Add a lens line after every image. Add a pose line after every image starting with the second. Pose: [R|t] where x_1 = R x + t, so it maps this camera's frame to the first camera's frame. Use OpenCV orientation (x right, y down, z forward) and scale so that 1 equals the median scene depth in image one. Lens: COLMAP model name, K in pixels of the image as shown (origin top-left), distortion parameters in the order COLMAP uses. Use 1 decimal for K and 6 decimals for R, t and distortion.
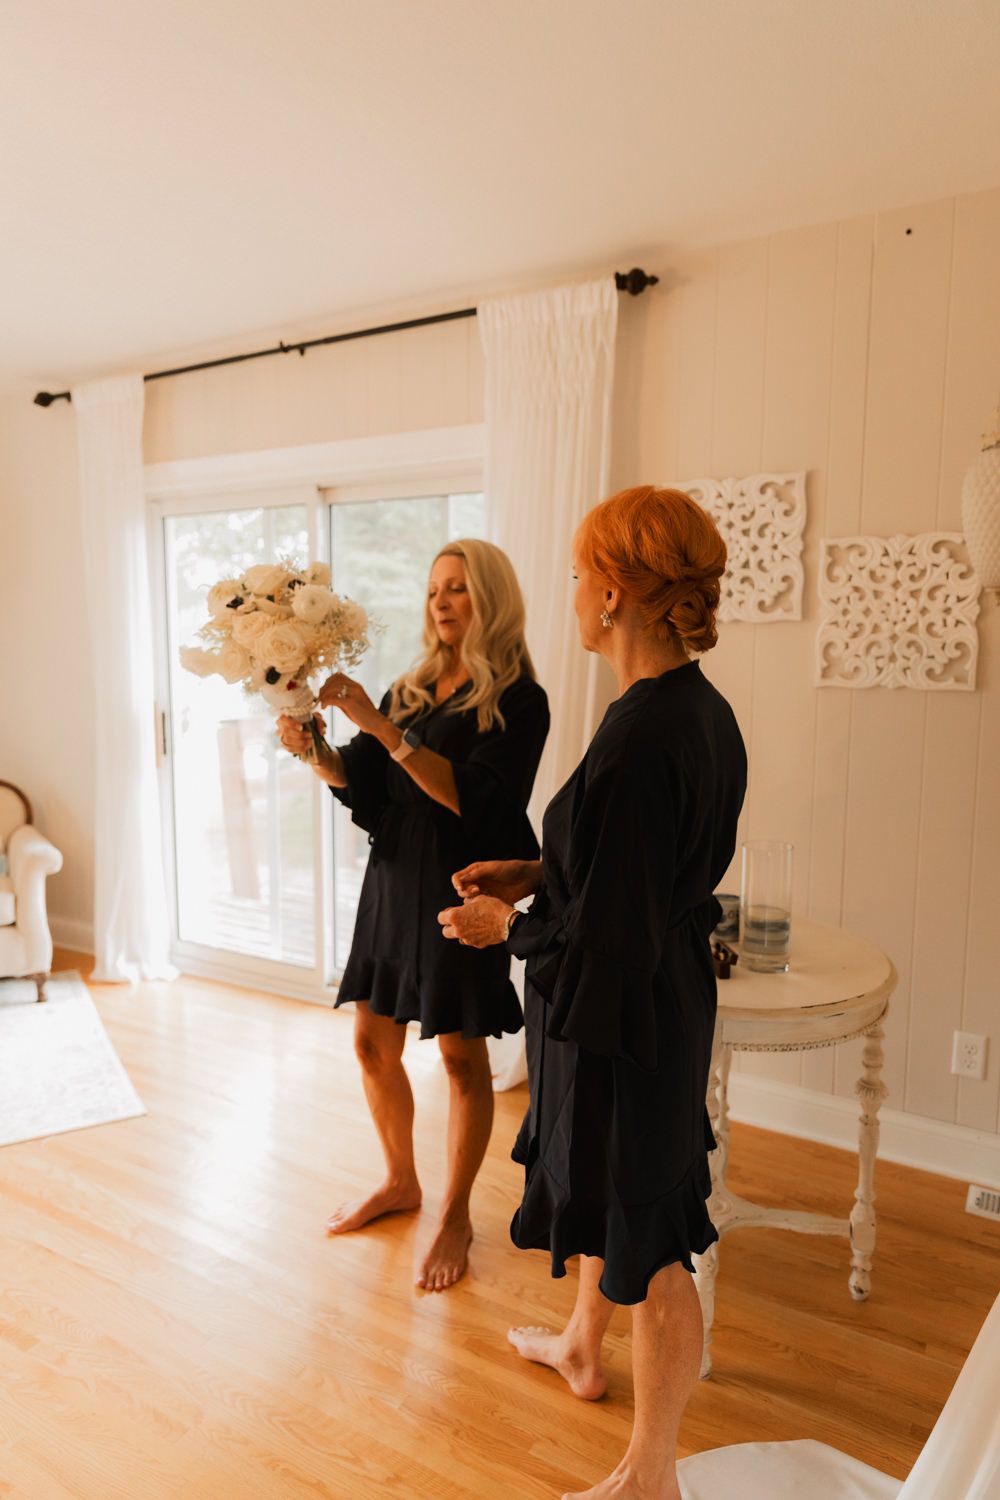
lens RADIAL K [[987.1, 0, 500.0], [0, 987.1, 750.0], [0, 0, 1]] dist [0.002812, -0.002085]
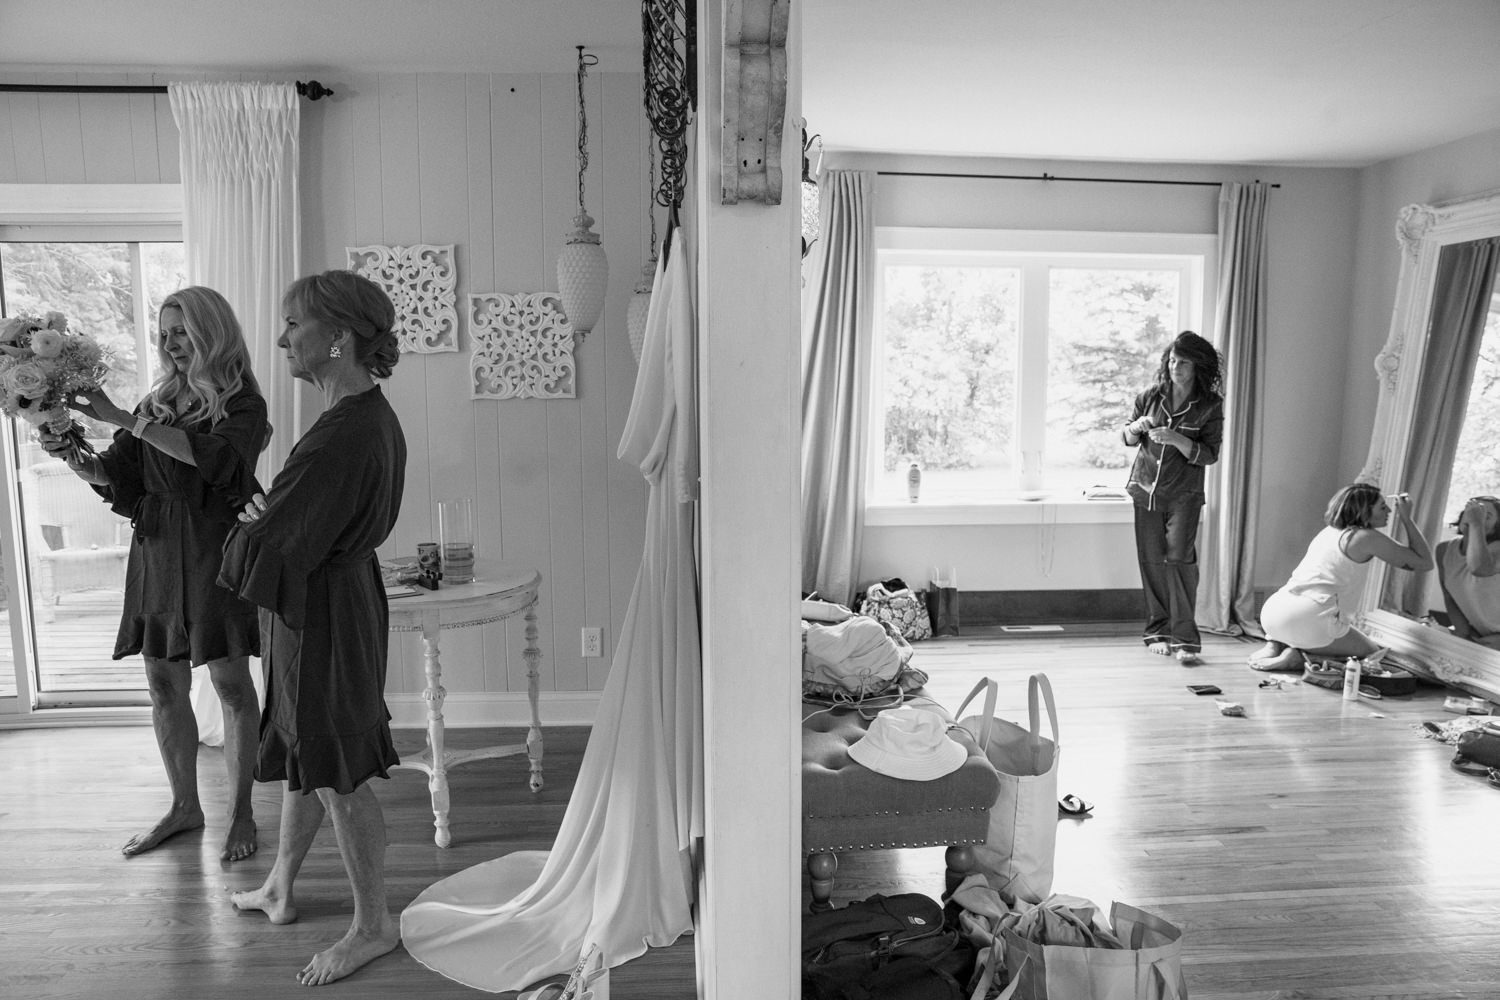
lens RADIAL K [[1005.5, 0, 750.0], [0, 1005.5, 500.0], [0, 0, 1]] dist [-0.117912, 0.114954]
pose [[0.824322, -0.081476, 0.560227, -0.165797], [0.070916, 0.996656, 0.040601, 0.051293], [-0.561661, 0.006261, 0.827344, -0.405939]]
